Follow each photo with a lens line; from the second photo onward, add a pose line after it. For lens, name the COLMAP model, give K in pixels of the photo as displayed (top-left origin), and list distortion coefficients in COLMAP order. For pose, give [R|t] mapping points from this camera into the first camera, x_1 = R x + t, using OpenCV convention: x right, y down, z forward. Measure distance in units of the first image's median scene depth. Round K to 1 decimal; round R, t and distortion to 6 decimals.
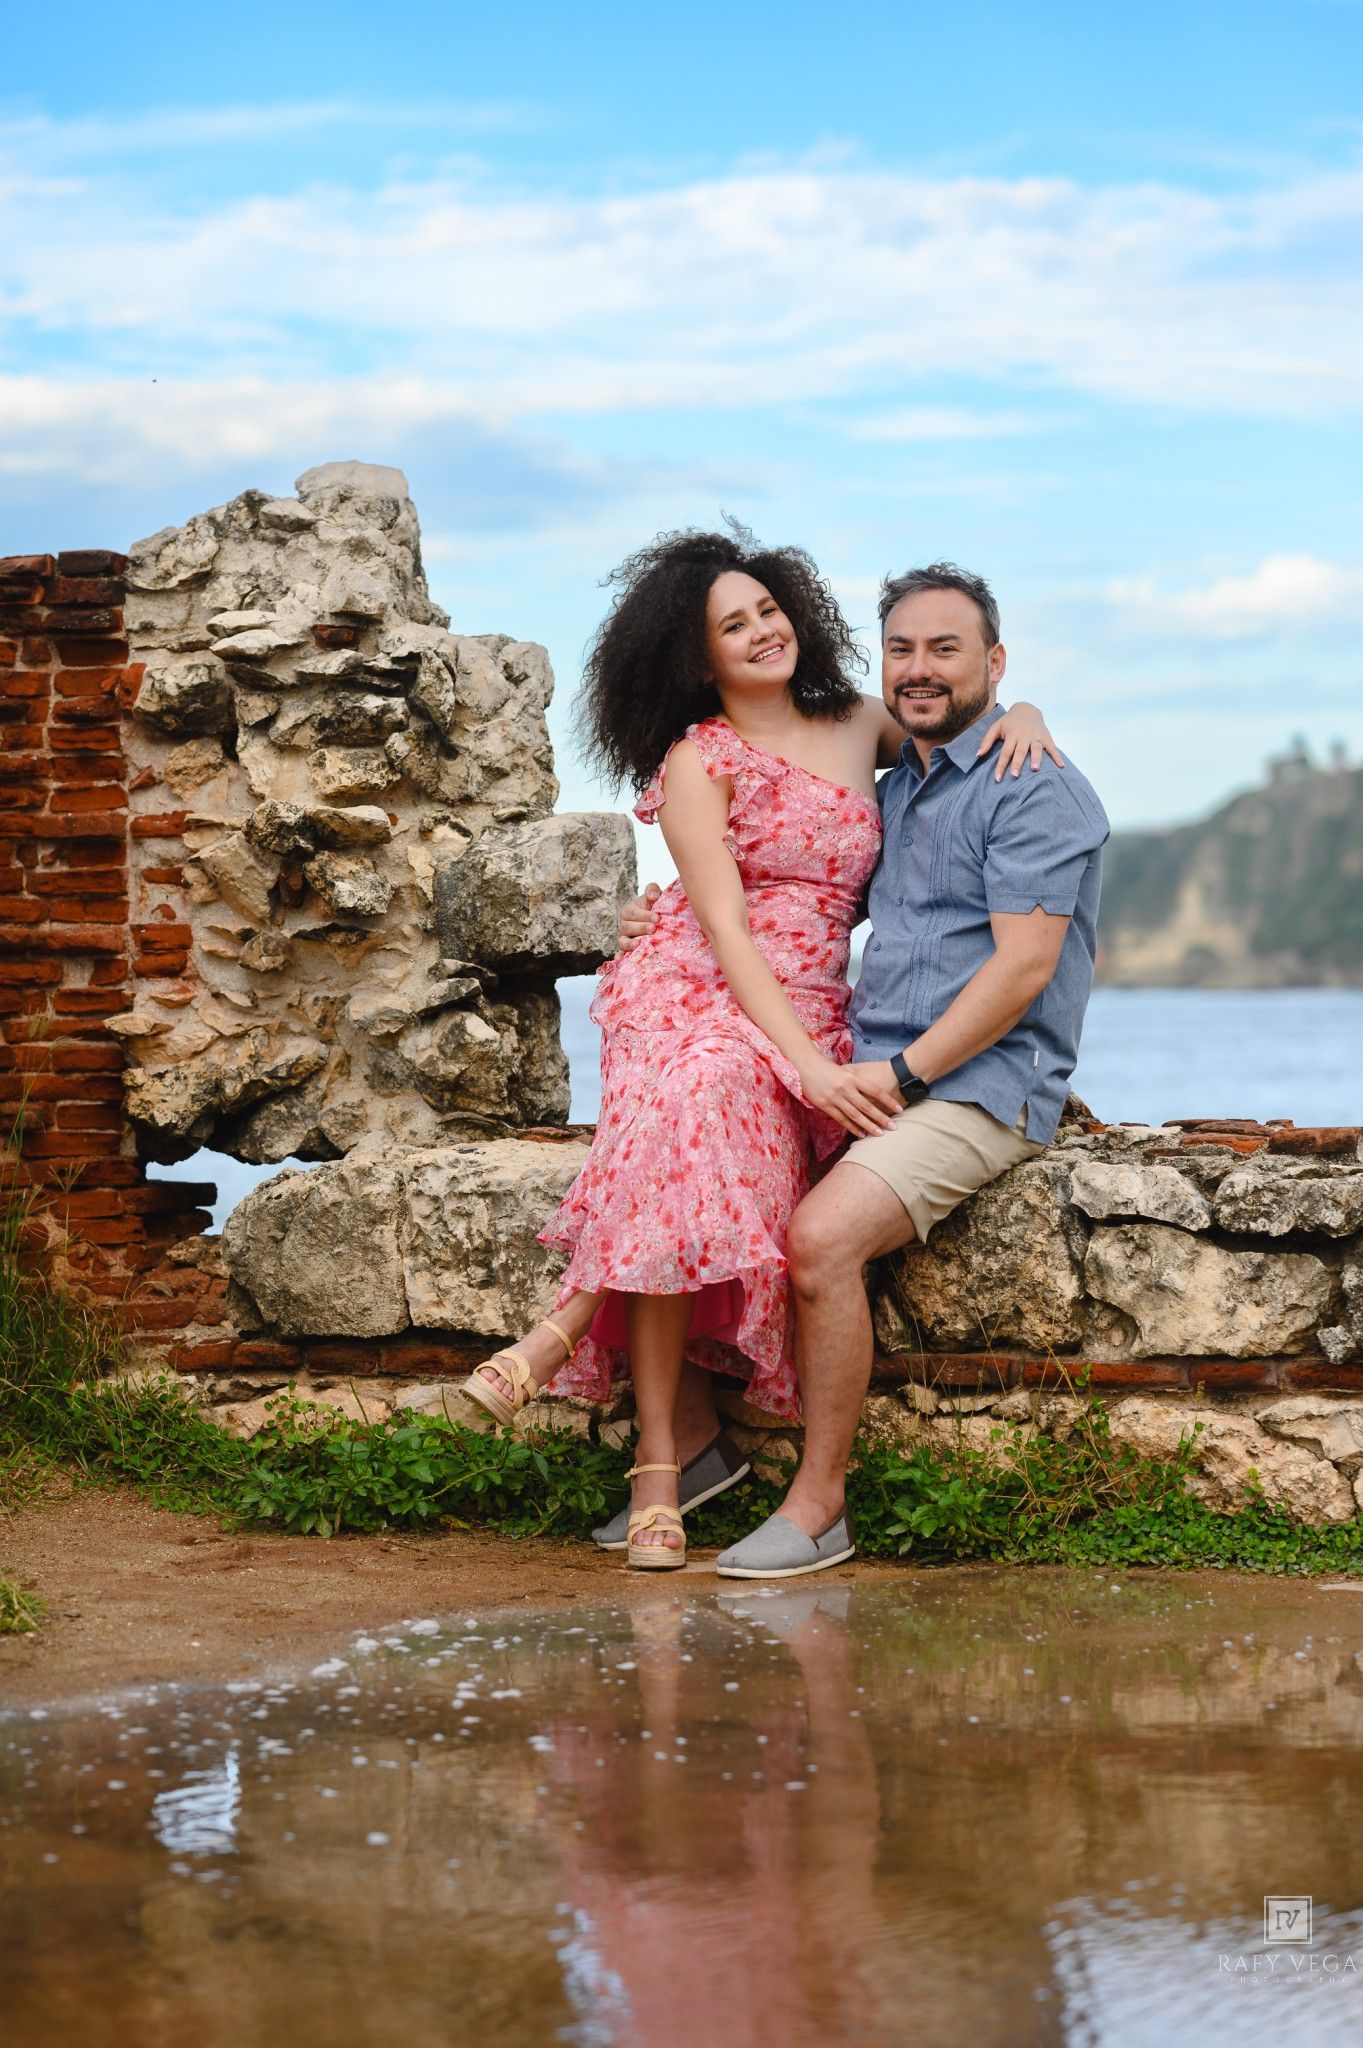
lens RADIAL K [[5156.9, 0, 673.7], [0, 5156.9, 1081.8], [0, 0, 1]] dist [-0.009940, -0.054425]
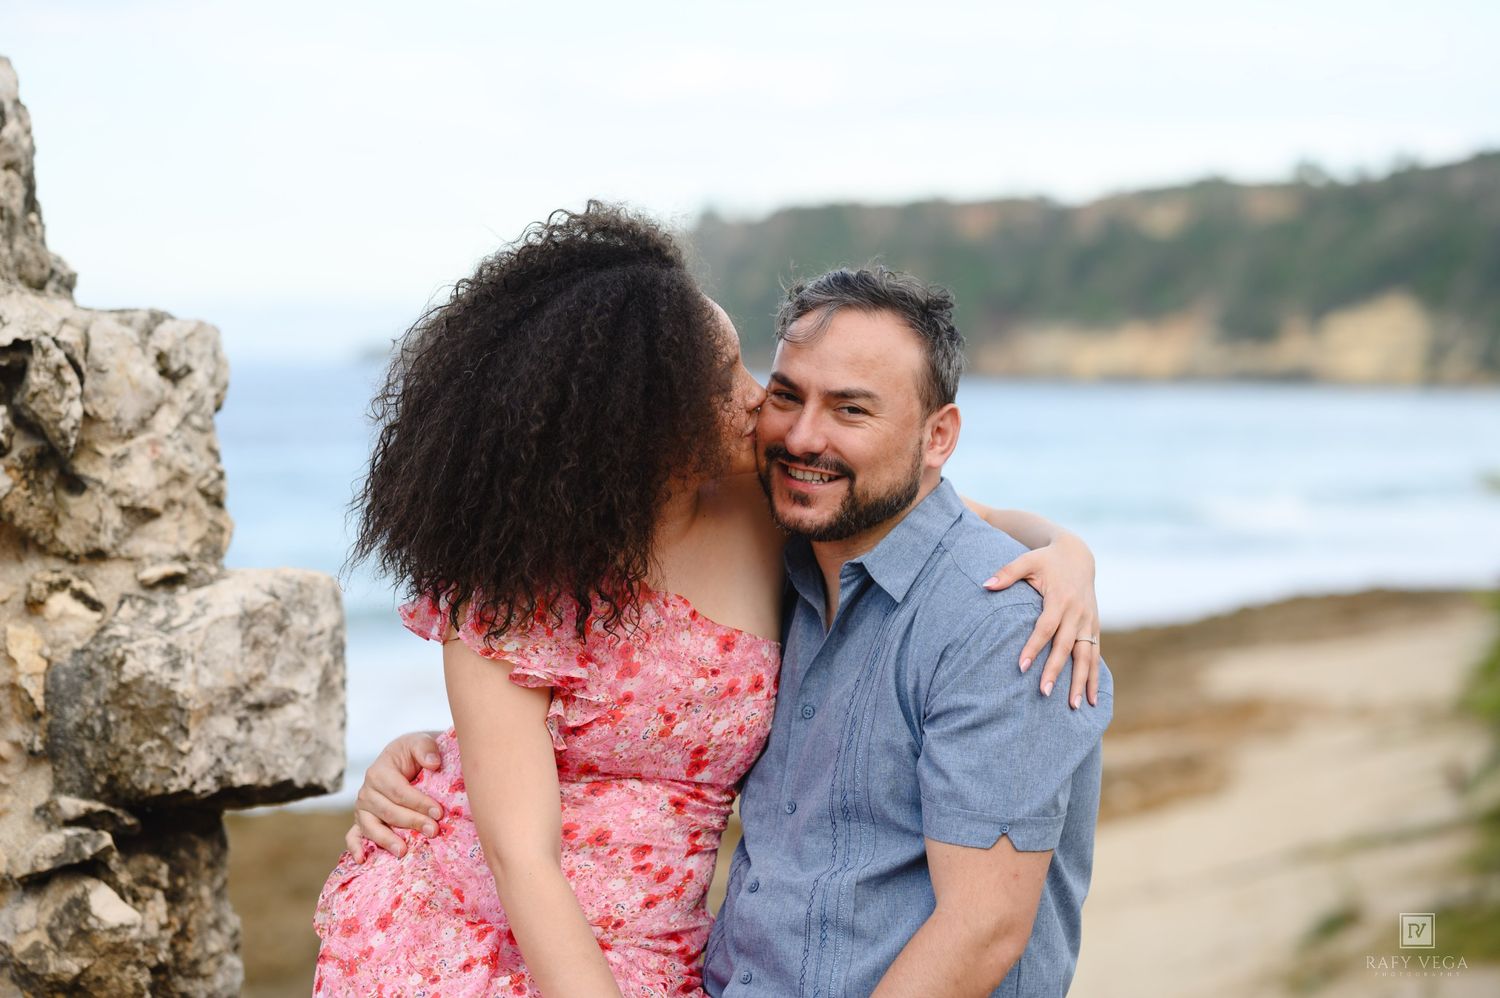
lens RADIAL K [[3677.3, 0, 750.0], [0, 3677.3, 499.0], [0, 0, 1]] dist [-0.006923, -0.334475]
pose [[0.989863, 0.019086, 0.140736, -0.023500], [-0.020543, 0.999749, 0.008909, -0.068370], [-0.140530, -0.011710, 0.990007, 0.514052]]
